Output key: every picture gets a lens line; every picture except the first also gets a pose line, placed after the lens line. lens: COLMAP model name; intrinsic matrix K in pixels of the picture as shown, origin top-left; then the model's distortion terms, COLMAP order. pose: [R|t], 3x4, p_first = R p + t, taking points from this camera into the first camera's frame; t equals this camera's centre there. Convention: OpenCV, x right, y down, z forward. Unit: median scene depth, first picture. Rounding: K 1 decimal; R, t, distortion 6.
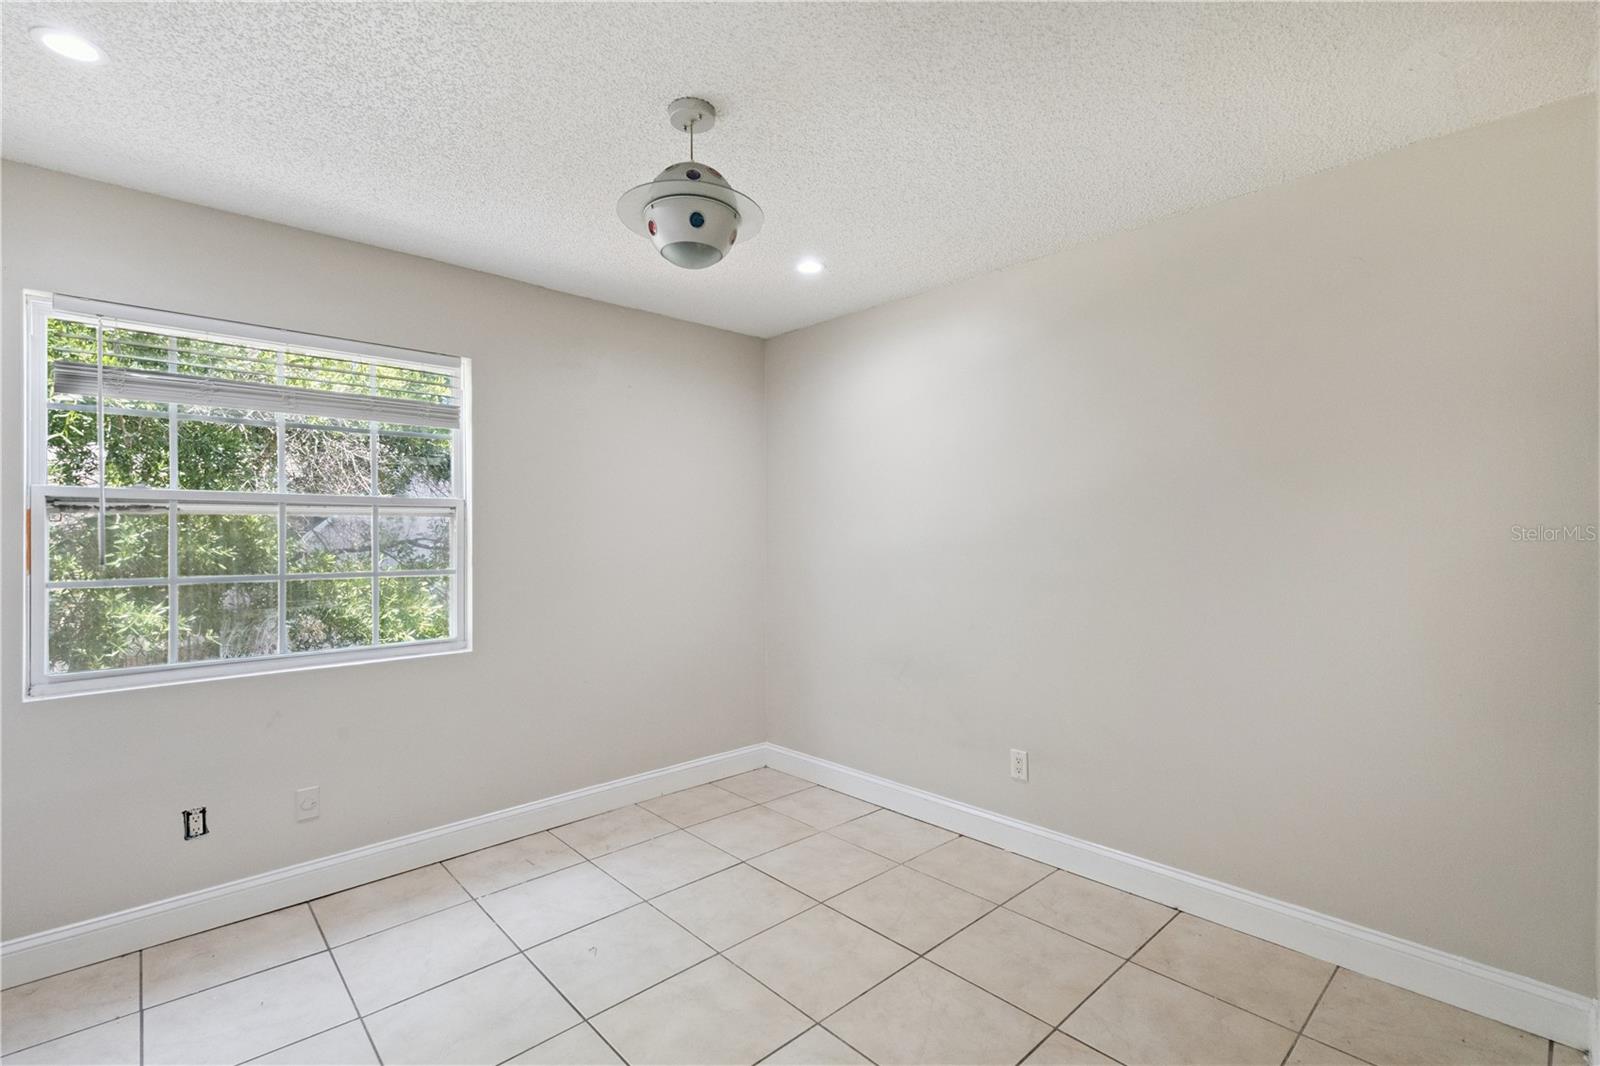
lens RADIAL K [[719.6, 0, 801.5], [0, 719.6, 533.8], [0, 0, 1]] dist [-0.000550, 0.000534]
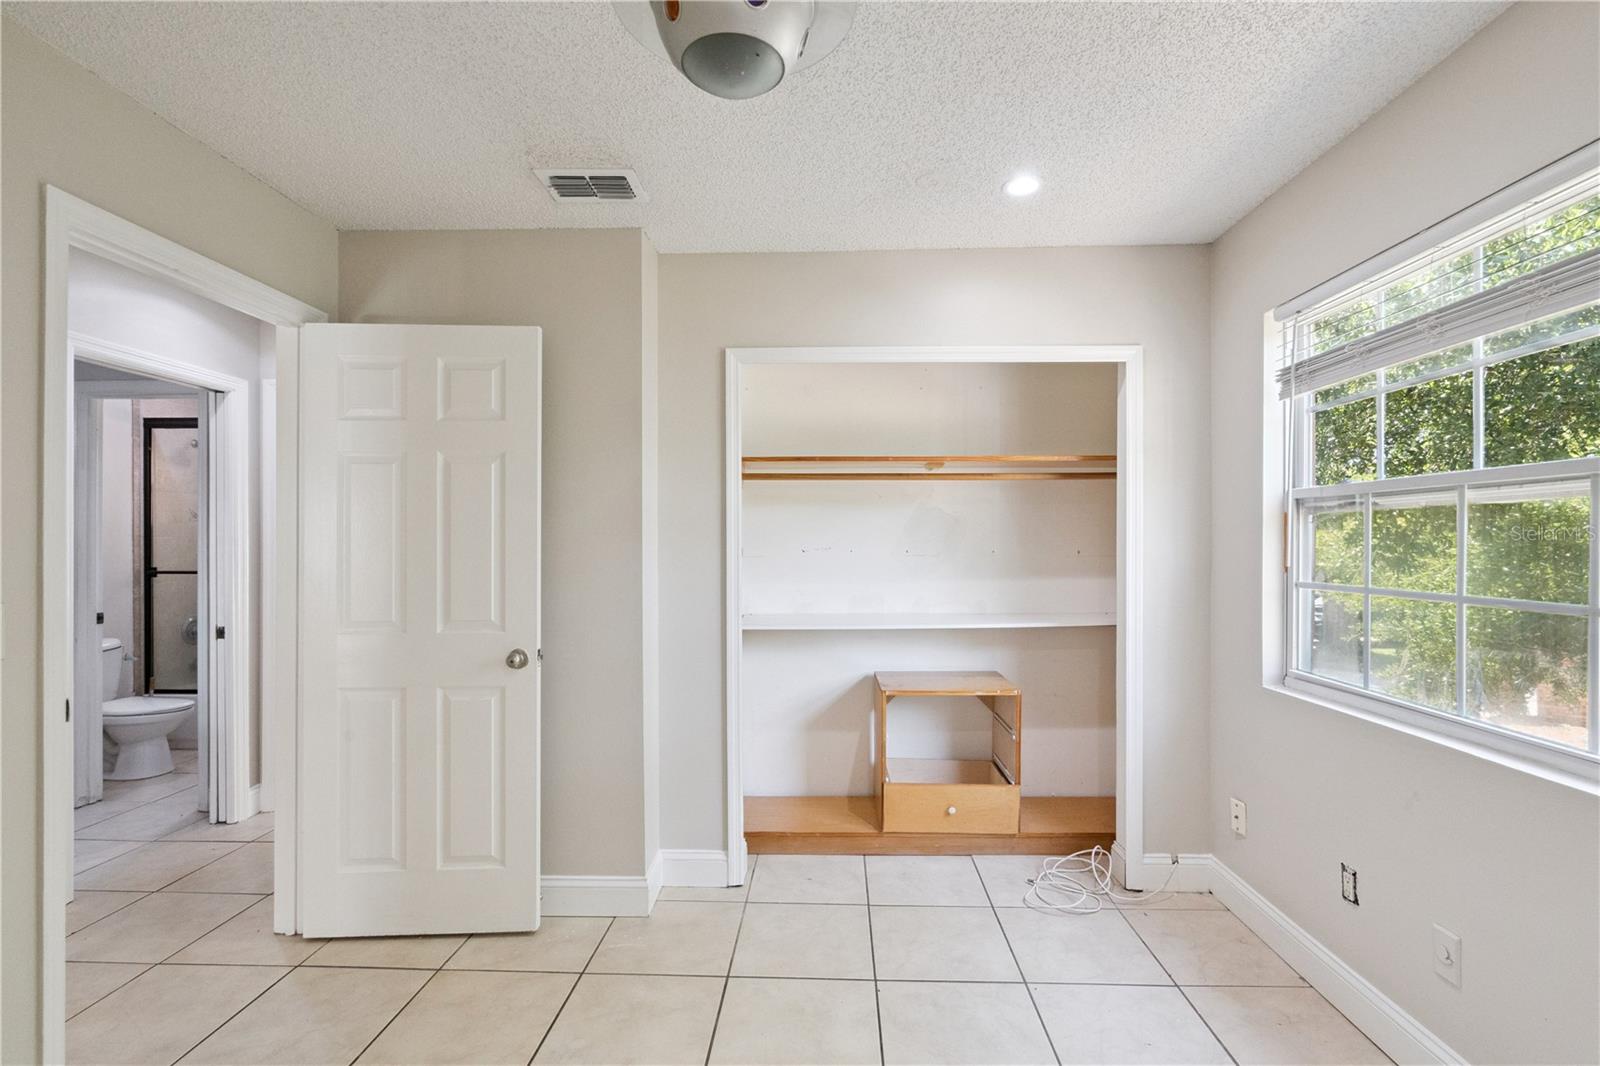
lens RADIAL K [[719.1, 0, 806.4], [0, 719.1, 538.0], [0, 0, 1]] dist [-0.005454, 0.000567]
pose [[-0.711048, 0.001161, -0.703143, 0.159364], [0.004179, 0.999988, -0.002576, 0.004045], [0.703131, -0.004770, -0.711044, 1.036558]]
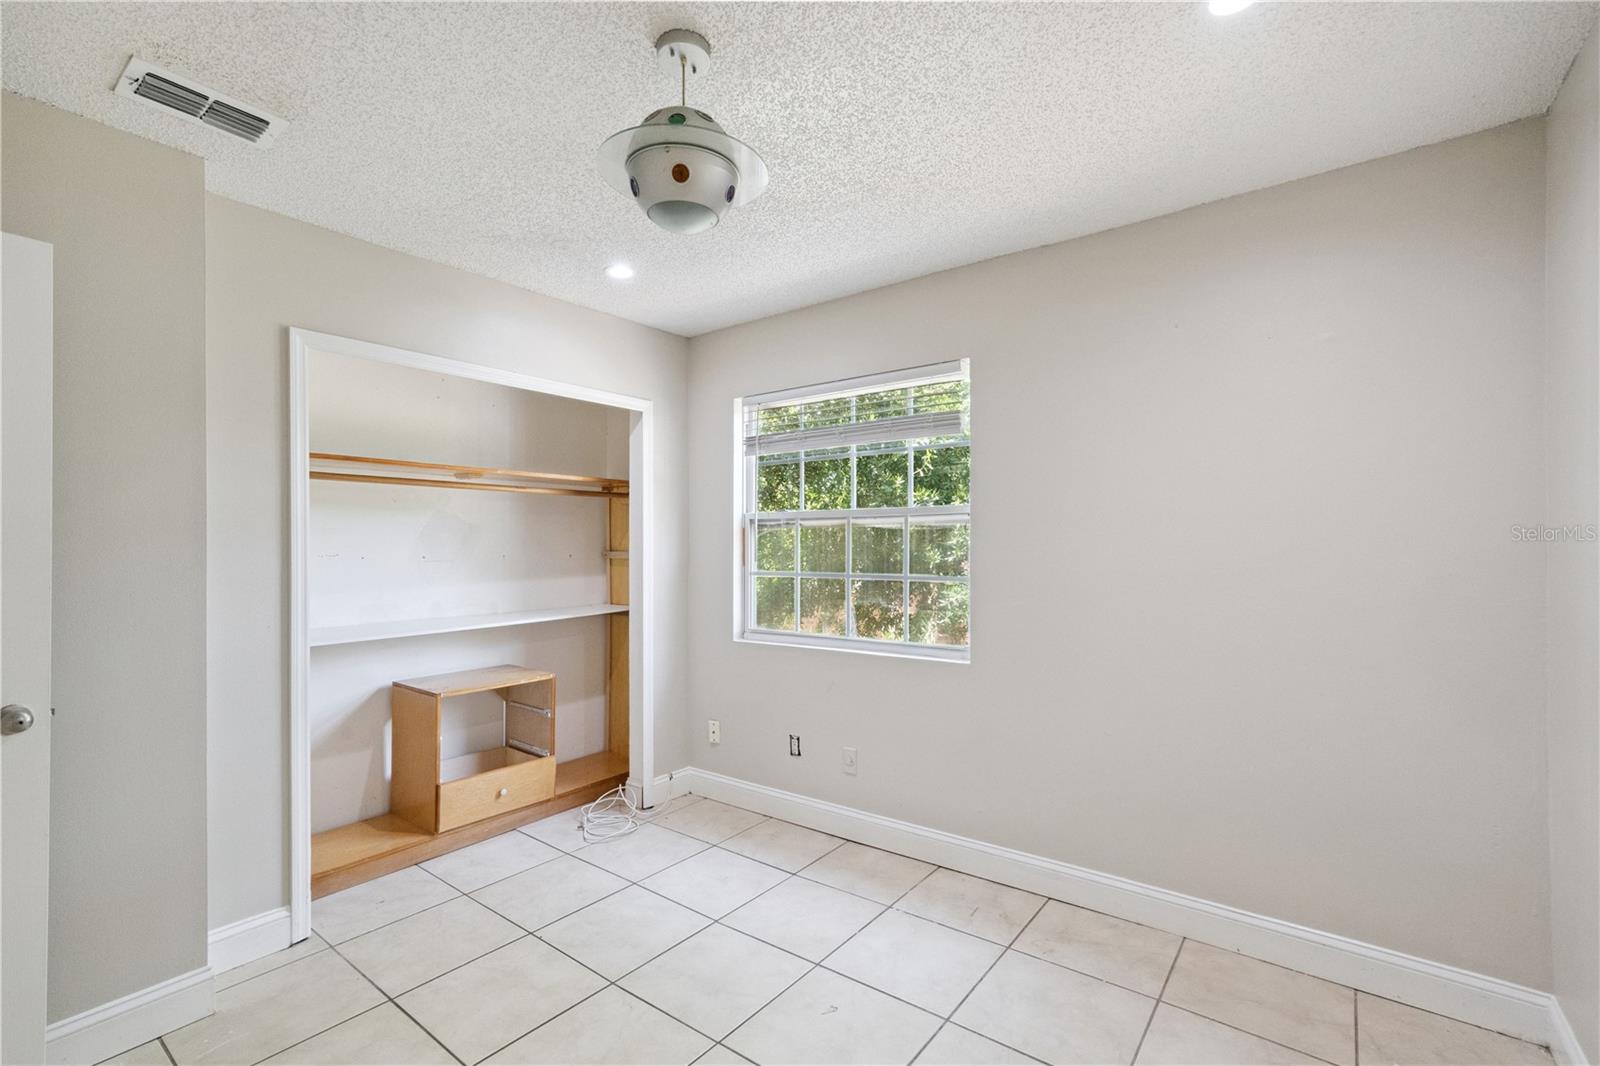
lens RADIAL K [[719.6, 0, 801.5], [0, 719.6, 533.8], [0, 0, 1]] dist [-0.000550, 0.000534]
pose [[0.163823, -0.013411, -0.986399, 0.507949], [0.004164, 0.999908, -0.012904, 0.002837], [0.986481, -0.001993, 0.163864, 0.705702]]
